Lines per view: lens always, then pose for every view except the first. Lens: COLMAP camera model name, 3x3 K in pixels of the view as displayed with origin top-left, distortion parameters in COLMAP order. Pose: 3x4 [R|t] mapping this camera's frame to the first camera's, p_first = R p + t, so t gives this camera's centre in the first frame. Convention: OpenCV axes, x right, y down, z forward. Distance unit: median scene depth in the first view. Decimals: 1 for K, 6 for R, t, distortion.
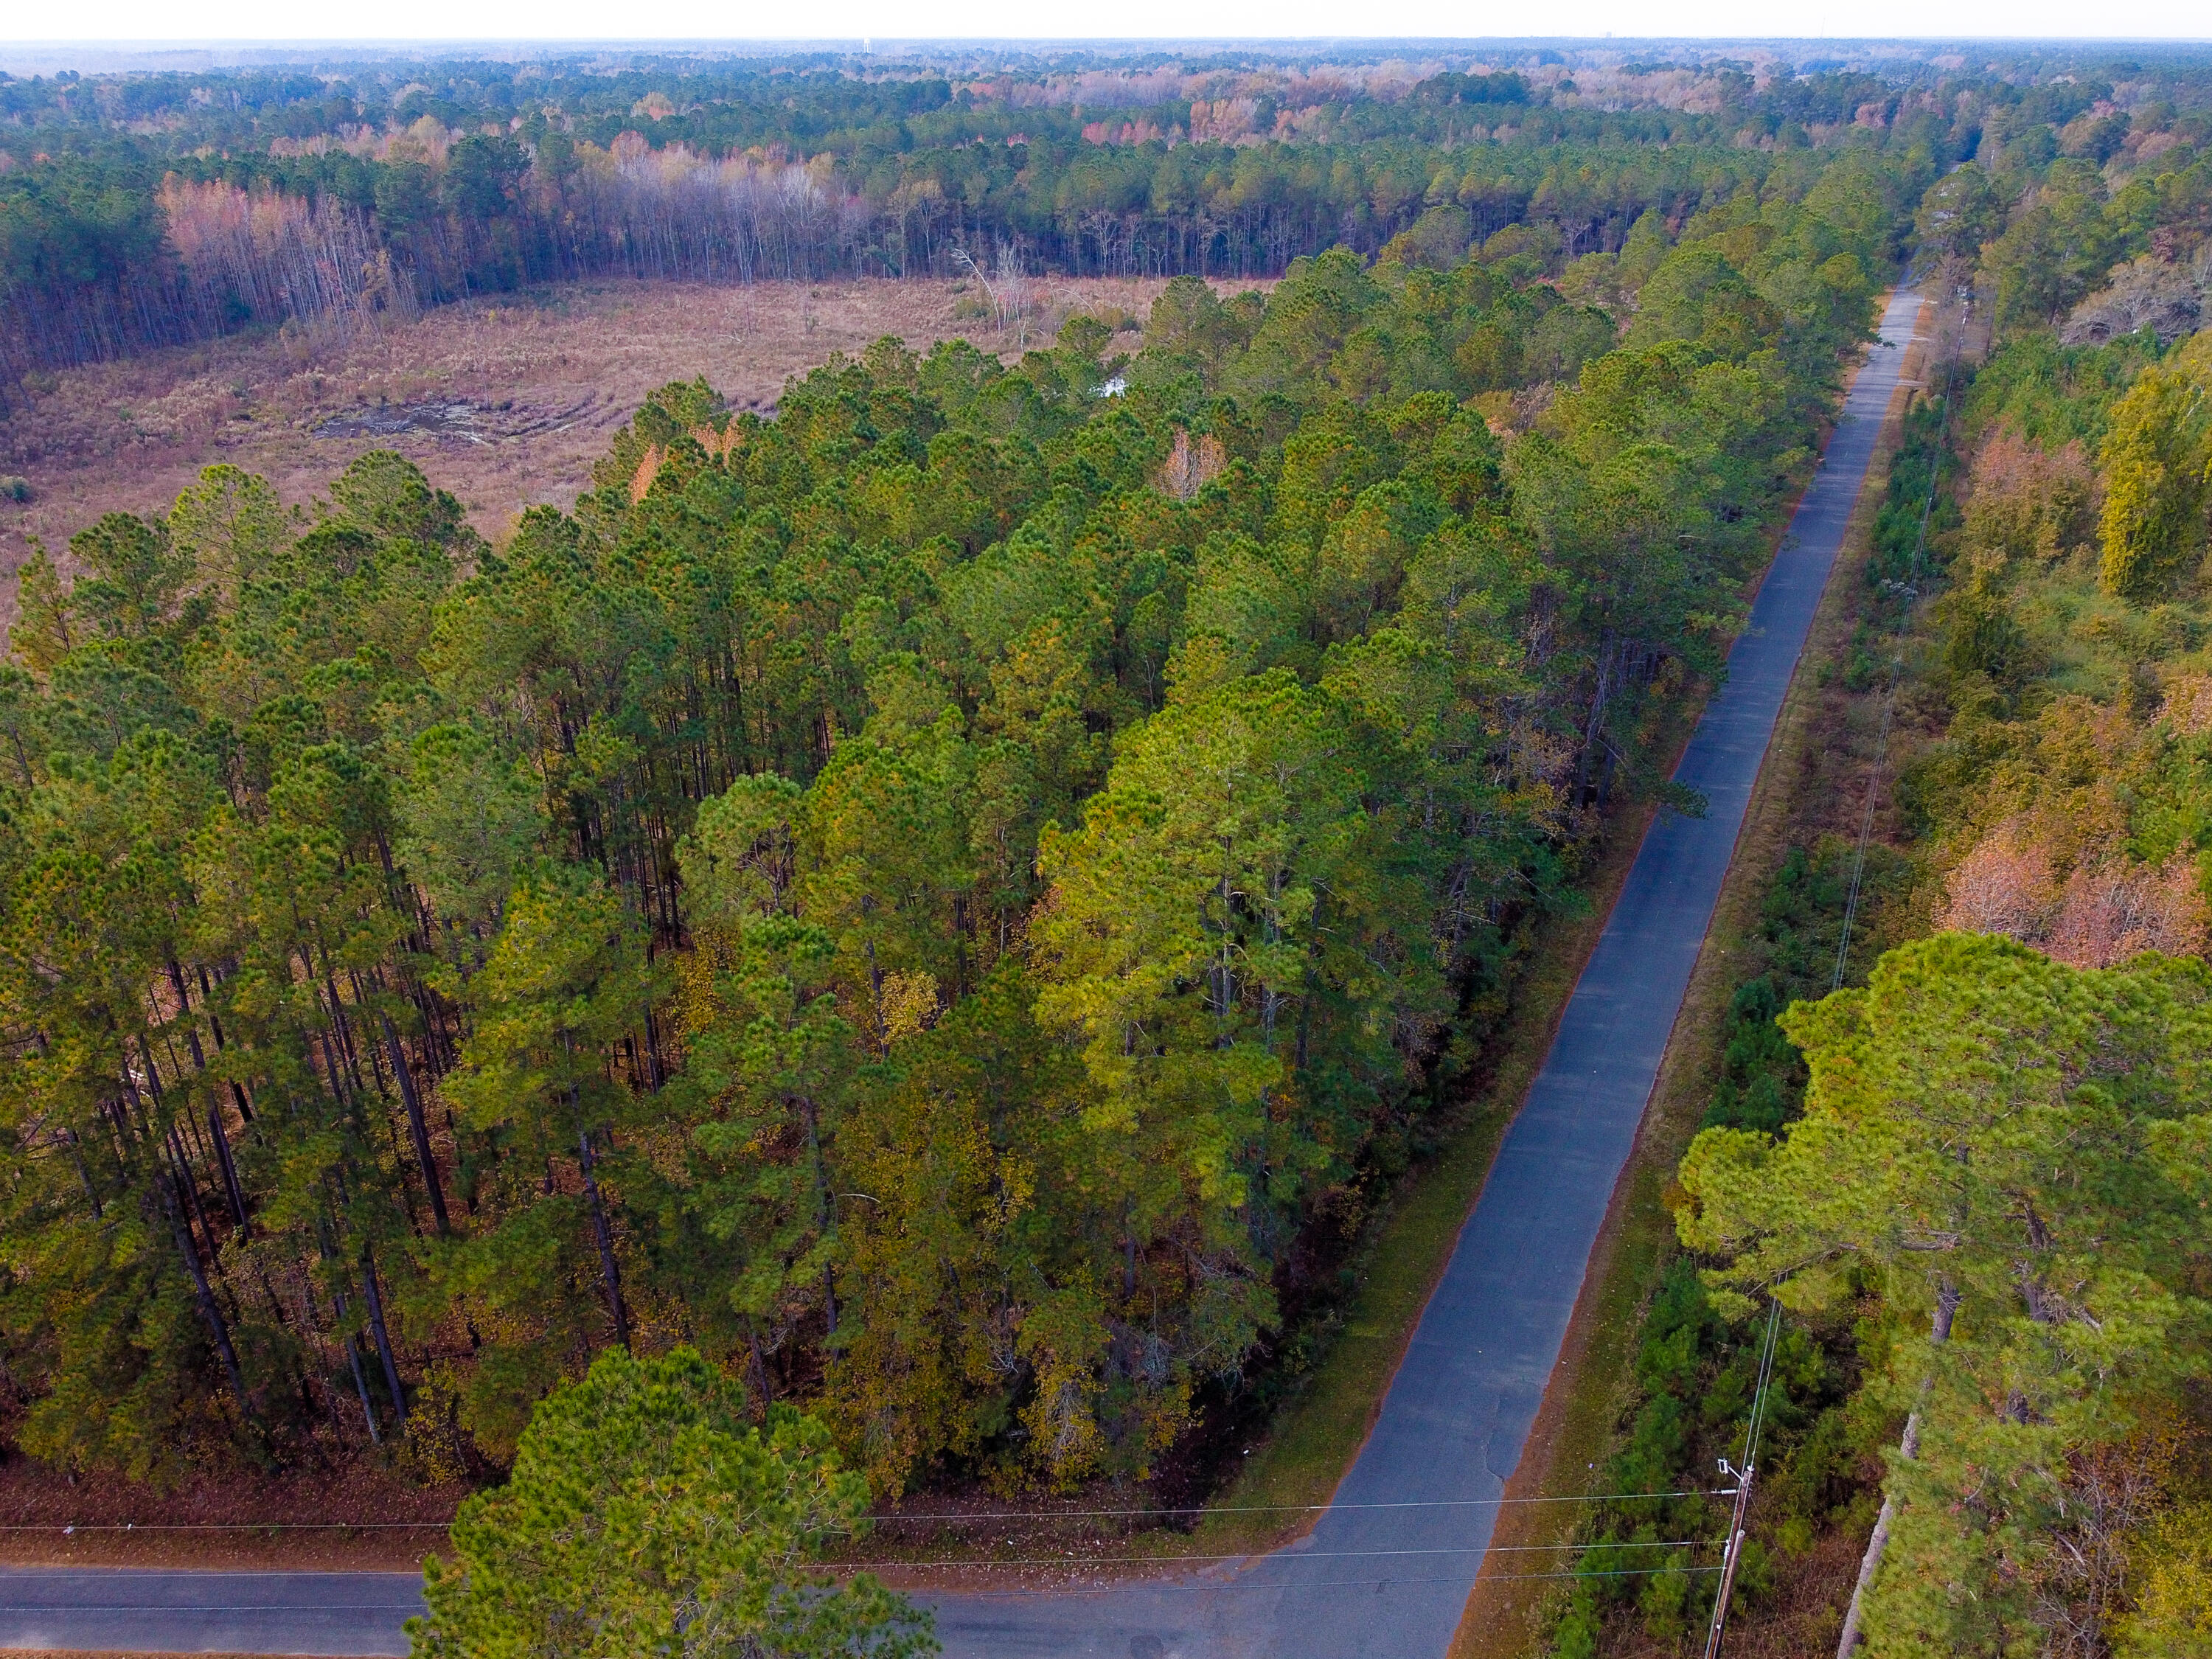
lens RADIAL K [[1687.7, 0, 1104.6], [0, 1687.7, 825.2], [0, 0, 1]] dist [0.002836, -0.010396]
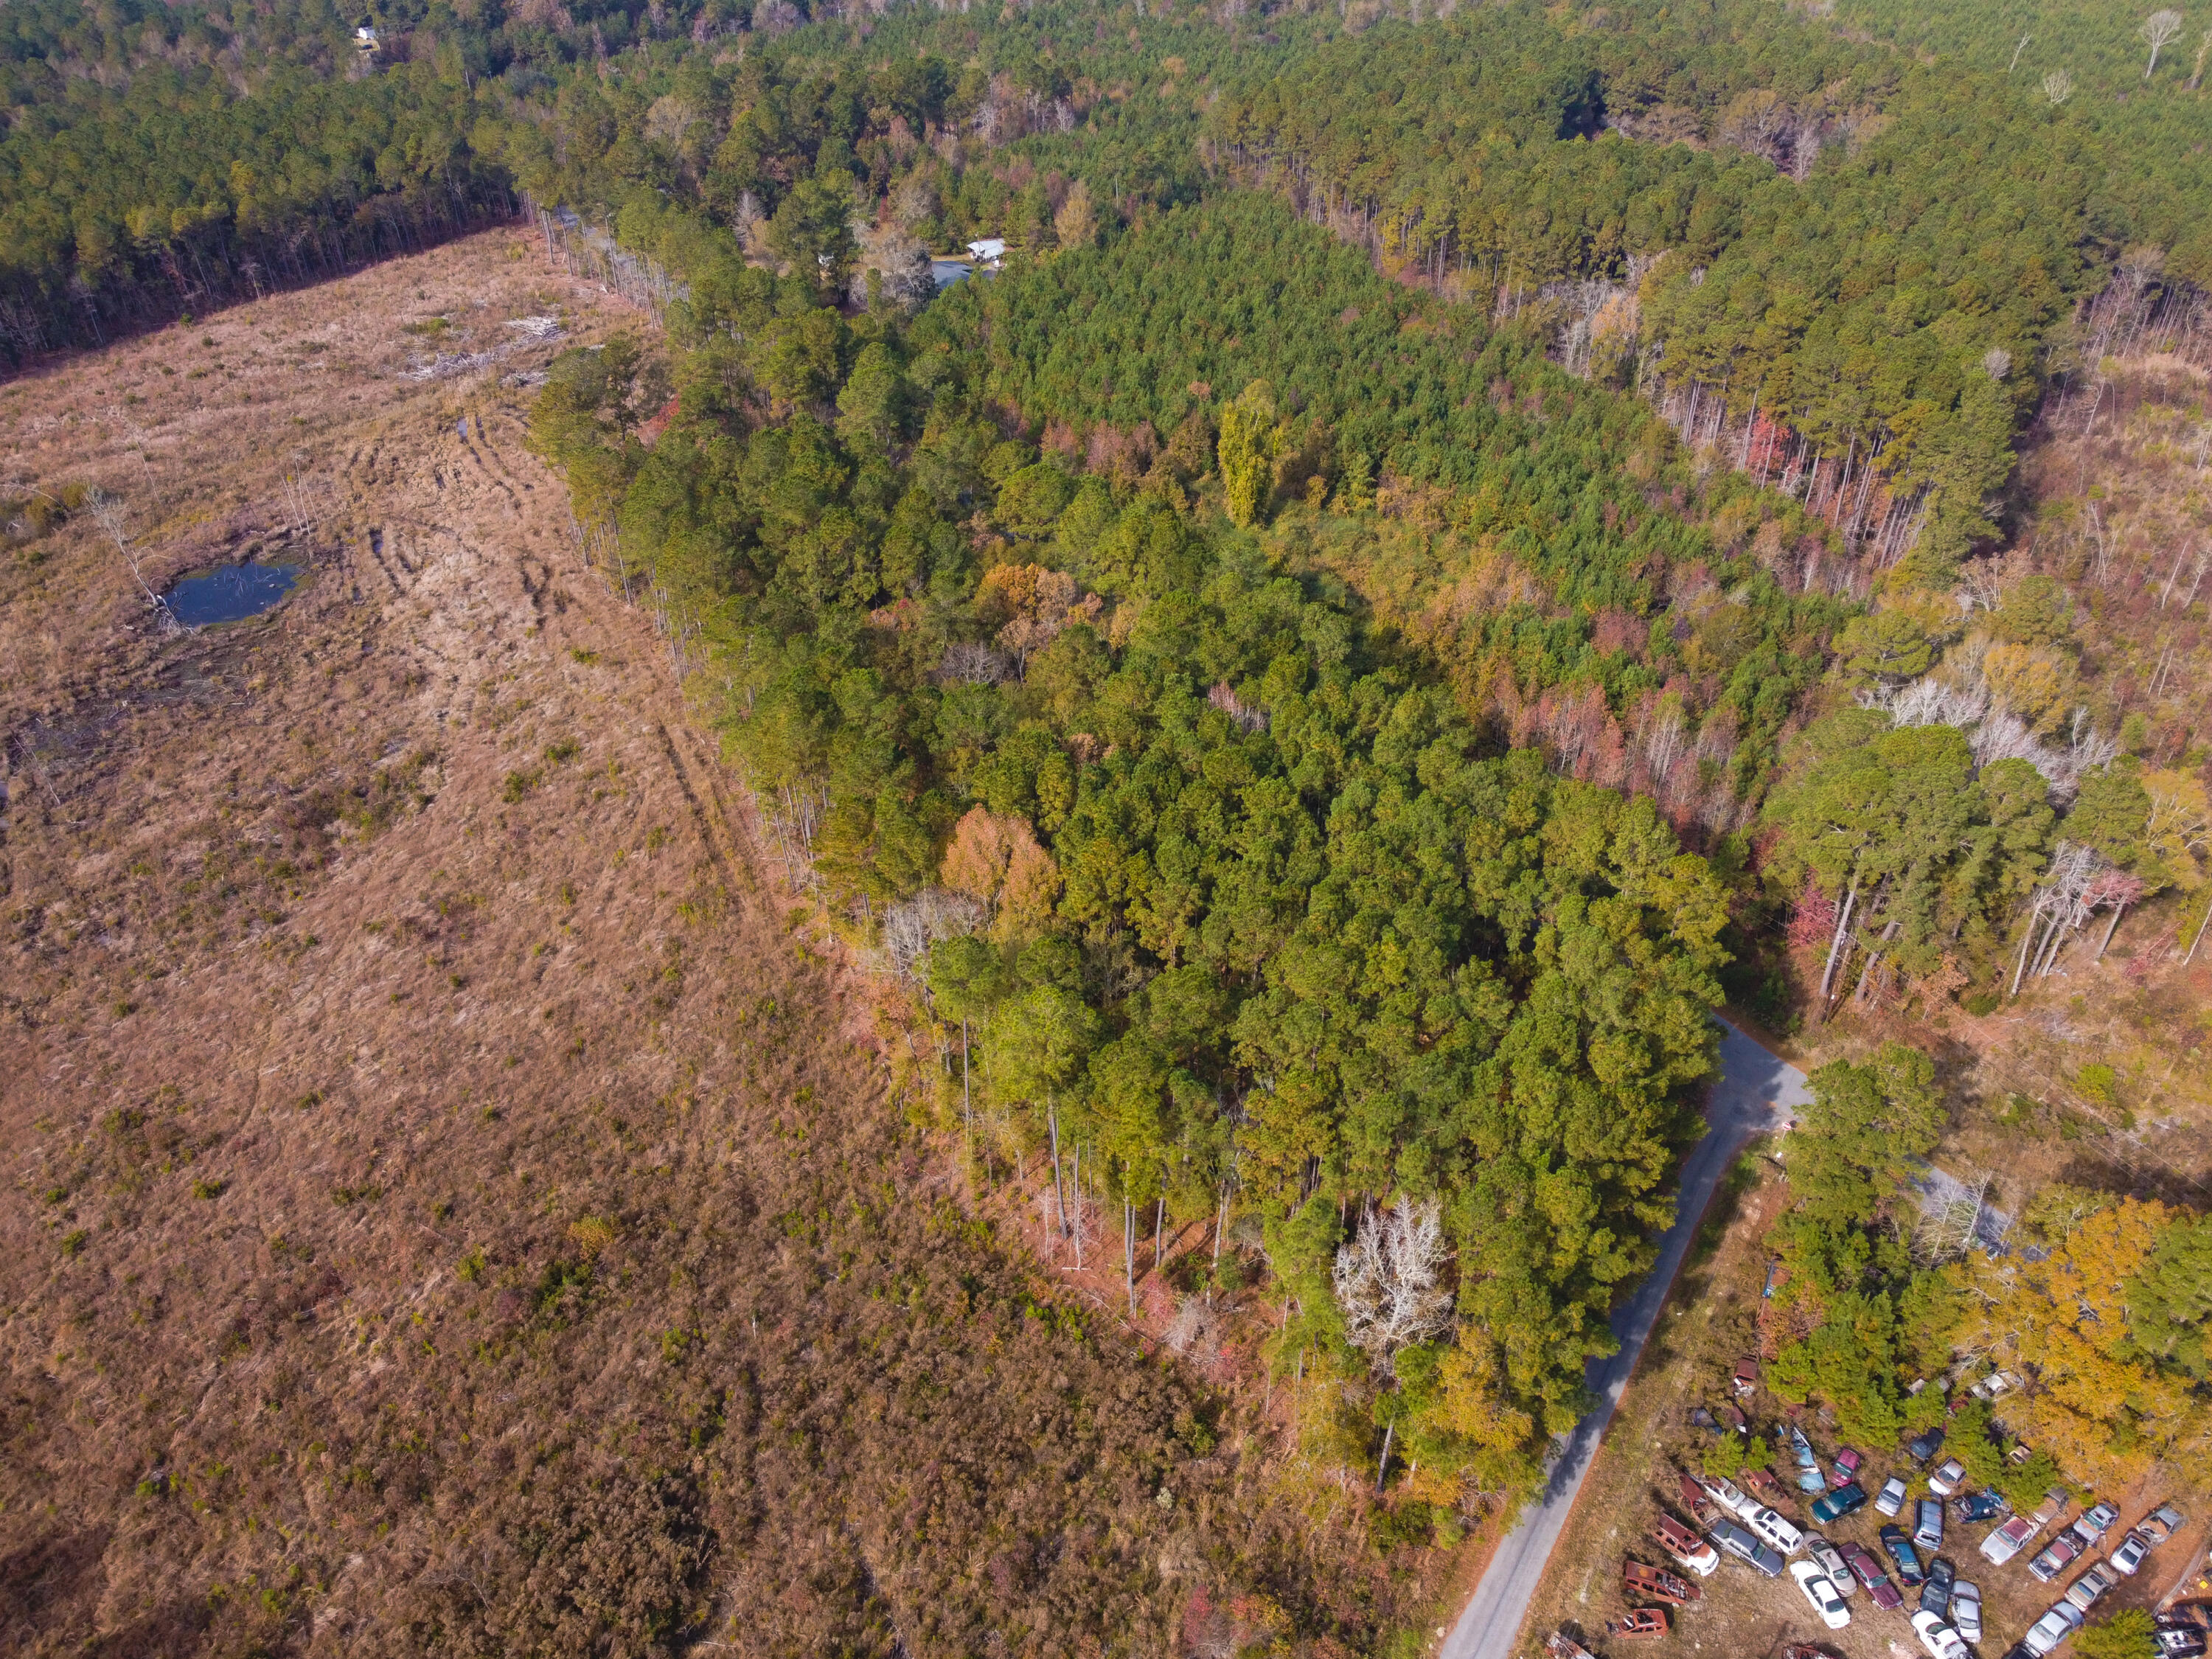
lens RADIAL K [[1687.7, 0, 1097.1], [0, 1687.7, 833.0], [0, 0, 1]] dist [0.002836, -0.010396]
pose [[0.520306, -0.492458, 0.697687, -0.534855], [0.368077, 0.866522, 0.337133, -0.300184], [-0.770585, 0.081390, 0.632119, -0.004277]]
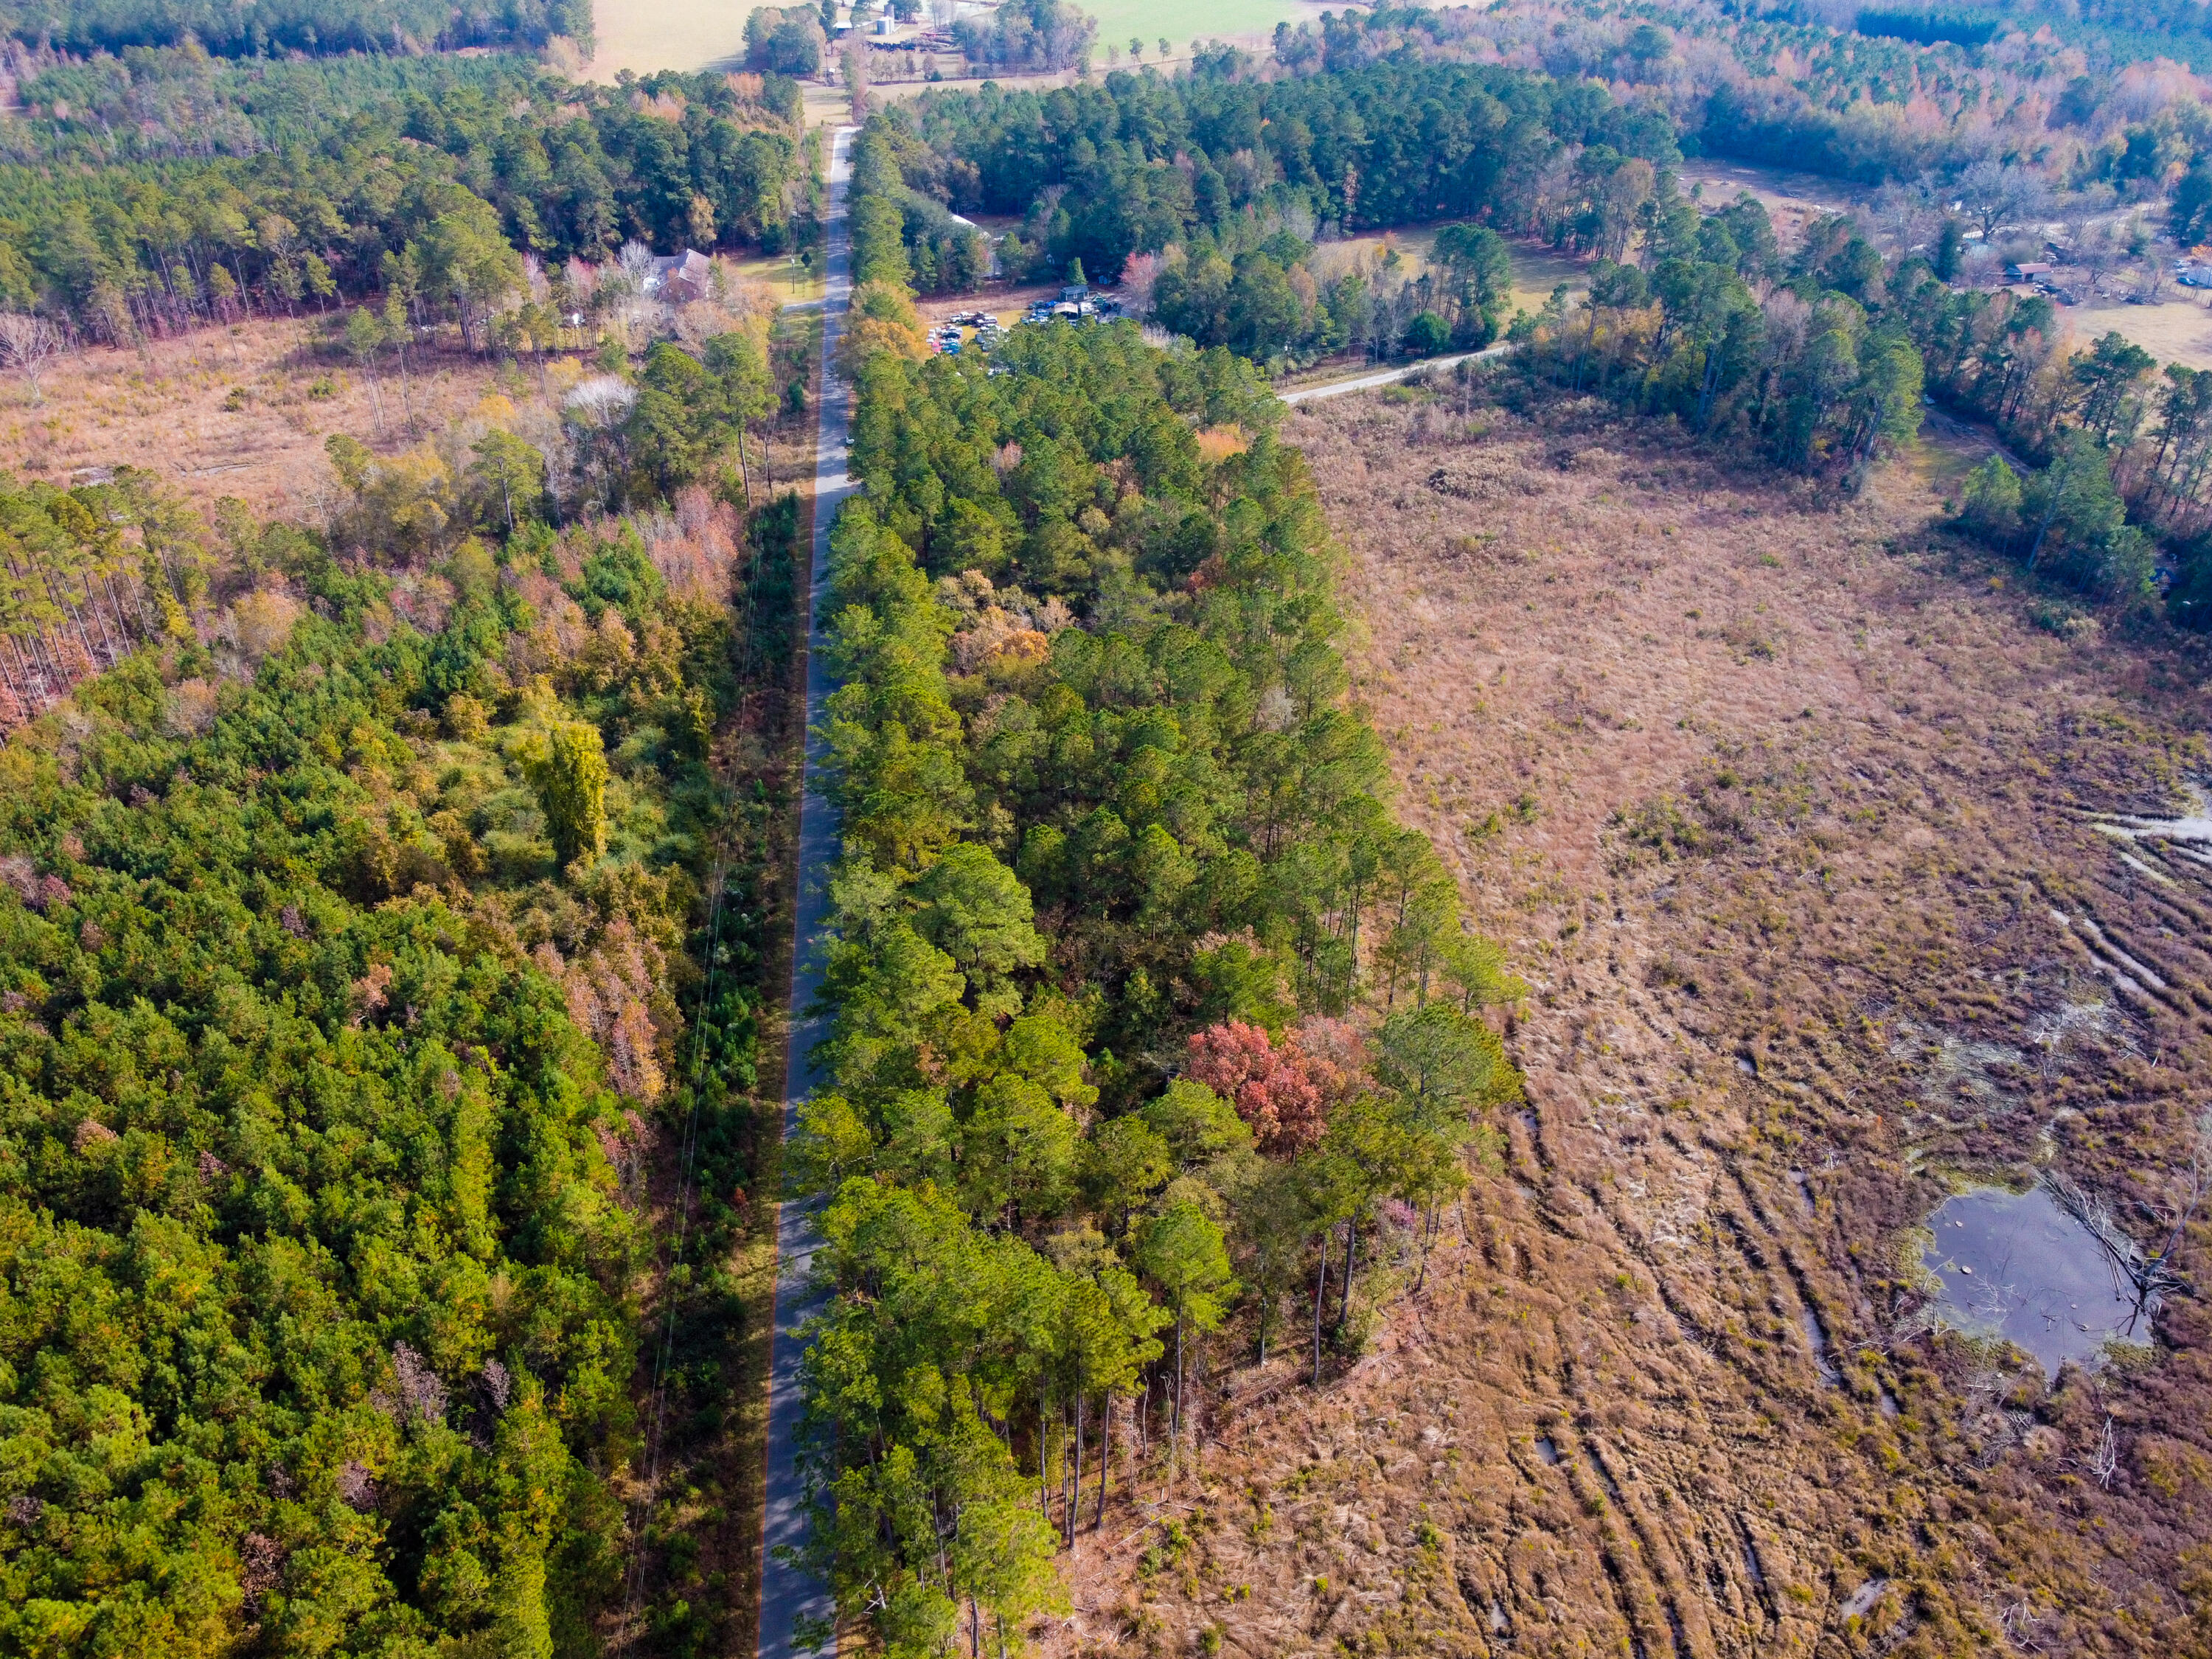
lens RADIAL K [[1687.7, 0, 1106.1], [0, 1687.7, 830.5], [0, 0, 1]] dist [0.002836, -0.010396]
pose [[-0.835714, 0.300877, -0.459406, 0.506729], [-0.230820, 0.566624, 0.790986, -0.777700], [0.498300, 0.767079, -0.404087, 1.011332]]
